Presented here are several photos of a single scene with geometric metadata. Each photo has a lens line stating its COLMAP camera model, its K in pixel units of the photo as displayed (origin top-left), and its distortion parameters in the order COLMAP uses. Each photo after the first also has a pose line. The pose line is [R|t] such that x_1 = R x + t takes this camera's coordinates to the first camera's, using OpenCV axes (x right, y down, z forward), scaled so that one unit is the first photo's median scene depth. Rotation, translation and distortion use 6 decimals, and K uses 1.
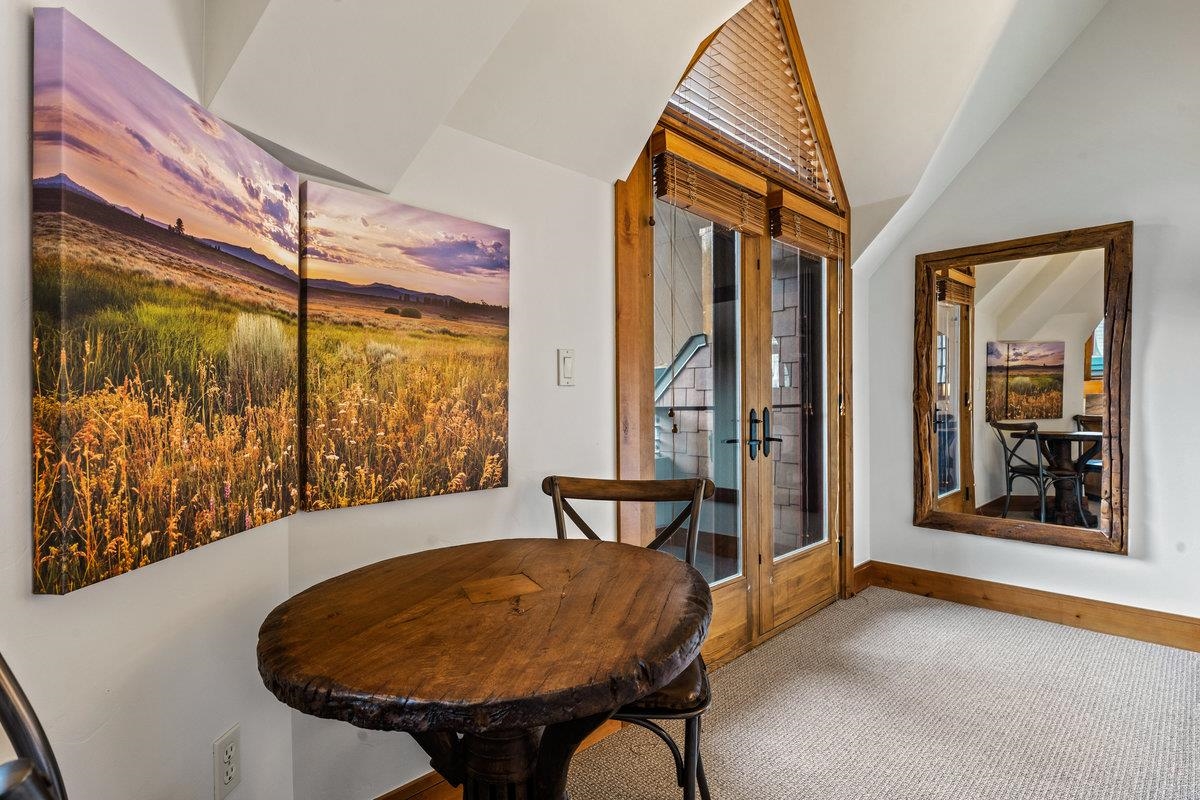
lens RADIAL K [[583.6, 0, 601.4], [0, 583.6, 403.6], [0, 0, 1]] dist [0.000411, -0.000201]
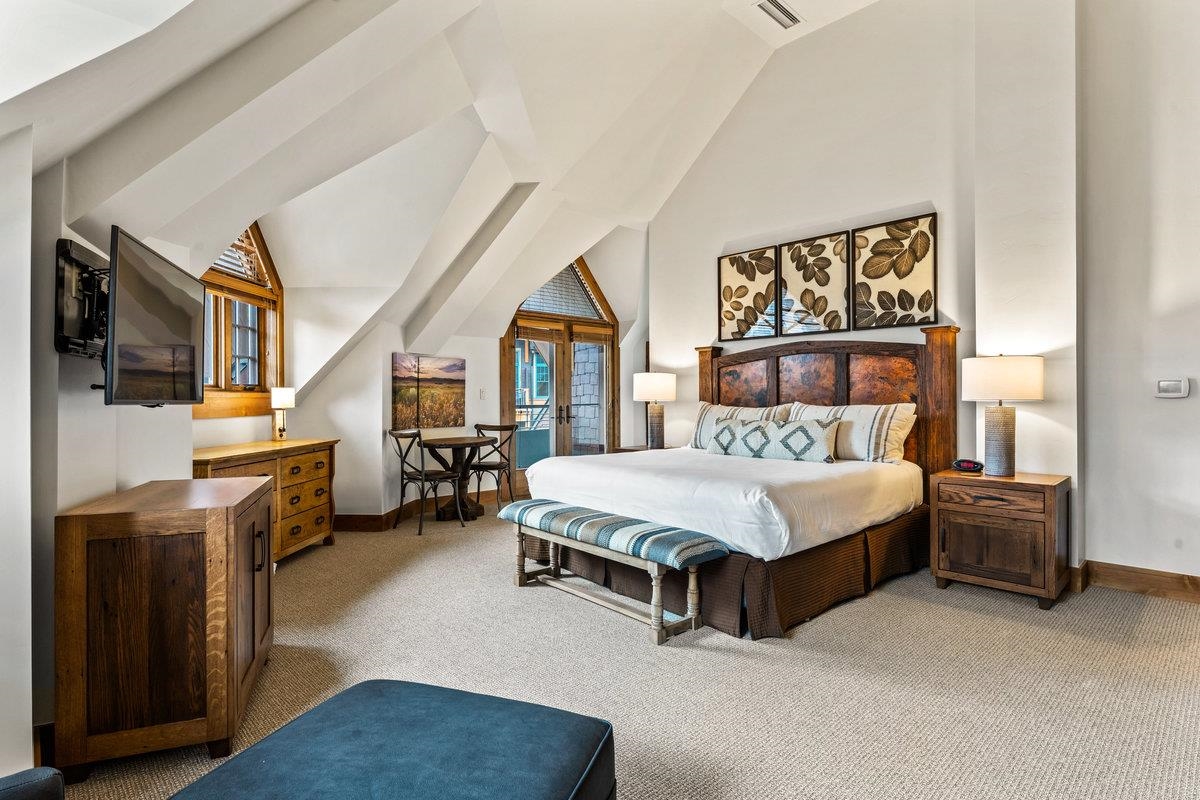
lens RADIAL K [[583.6, 0, 598.6], [0, 583.6, 397.0], [0, 0, 1]] dist [0.000411, -0.000201]
pose [[0.999683, 0.001671, -0.025125, 0.846550], [-0.001726, 0.999996, -0.002158, -0.044210], [0.025122, 0.002201, 0.999682, -2.924842]]
